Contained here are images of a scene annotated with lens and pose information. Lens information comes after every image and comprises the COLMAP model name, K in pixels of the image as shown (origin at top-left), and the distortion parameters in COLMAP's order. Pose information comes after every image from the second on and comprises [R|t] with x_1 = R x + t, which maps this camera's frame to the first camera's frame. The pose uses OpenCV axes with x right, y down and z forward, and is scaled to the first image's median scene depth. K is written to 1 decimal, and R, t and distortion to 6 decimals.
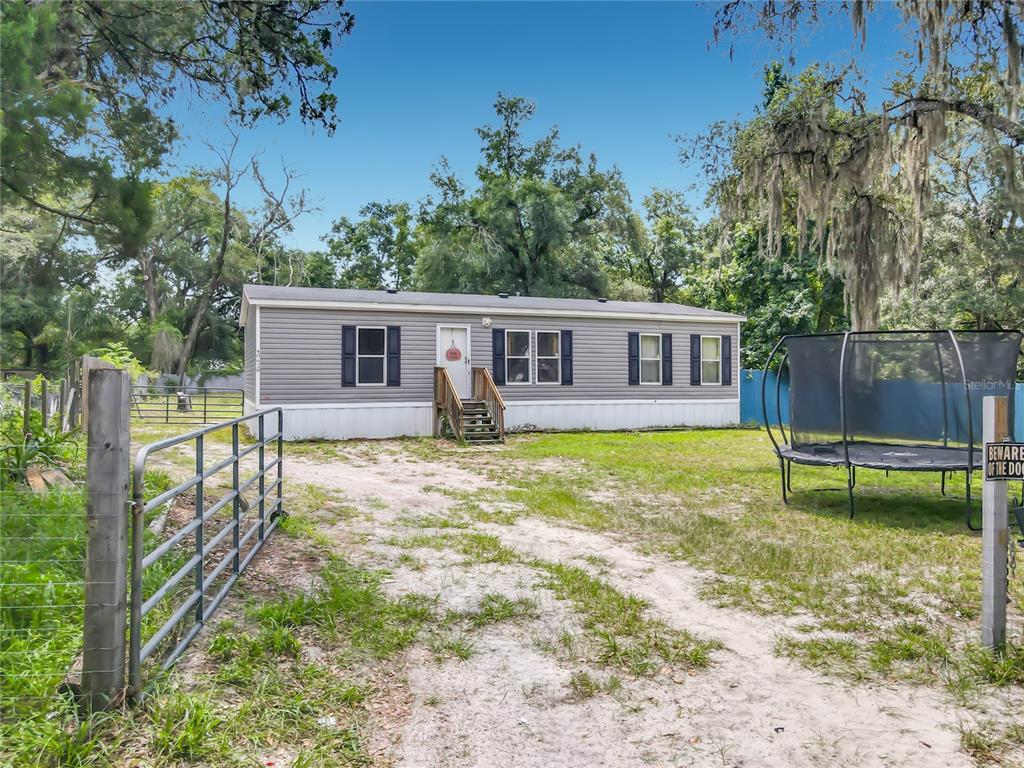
lens RADIAL K [[766.5, 0, 512.0], [0, 766.5, 384.0], [0, 0, 1]] dist [0.008669, 0.010557]
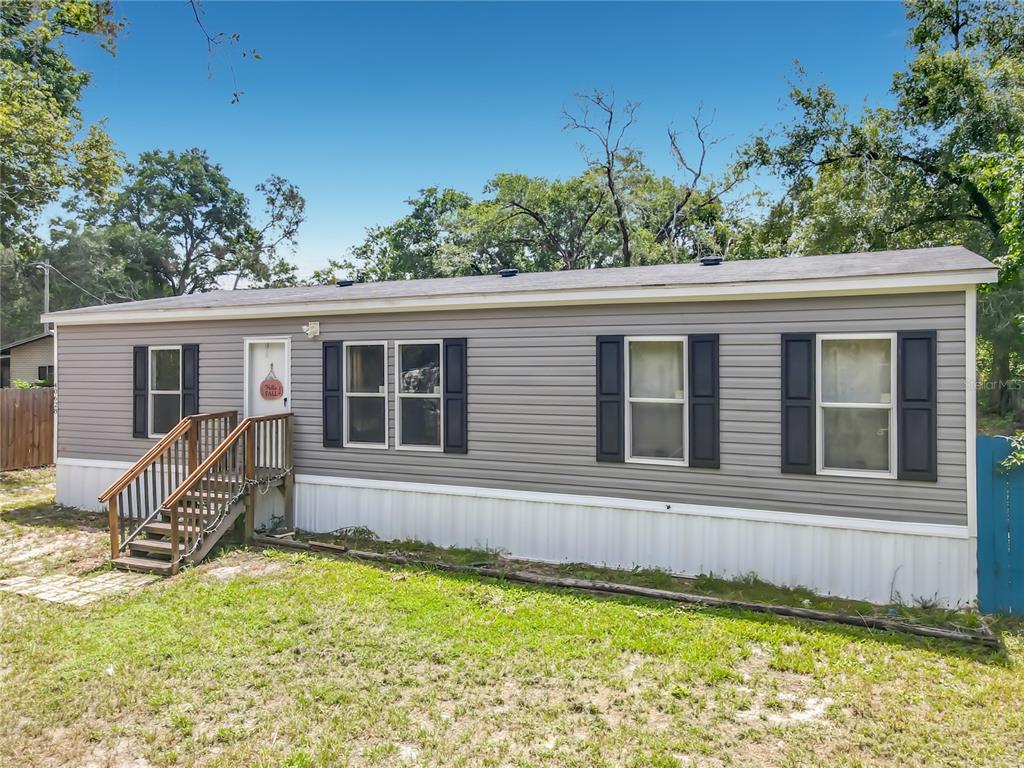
lens RADIAL K [[766.5, 0, 512.0], [0, 766.5, 384.0], [0, 0, 1]] dist [0.008669, 0.010557]
pose [[0.668618, 0.002427, -0.743602, 0.434217], [-0.016955, 0.999784, -0.011982, -0.035250], [0.743413, 0.020619, 0.668515, 0.684027]]
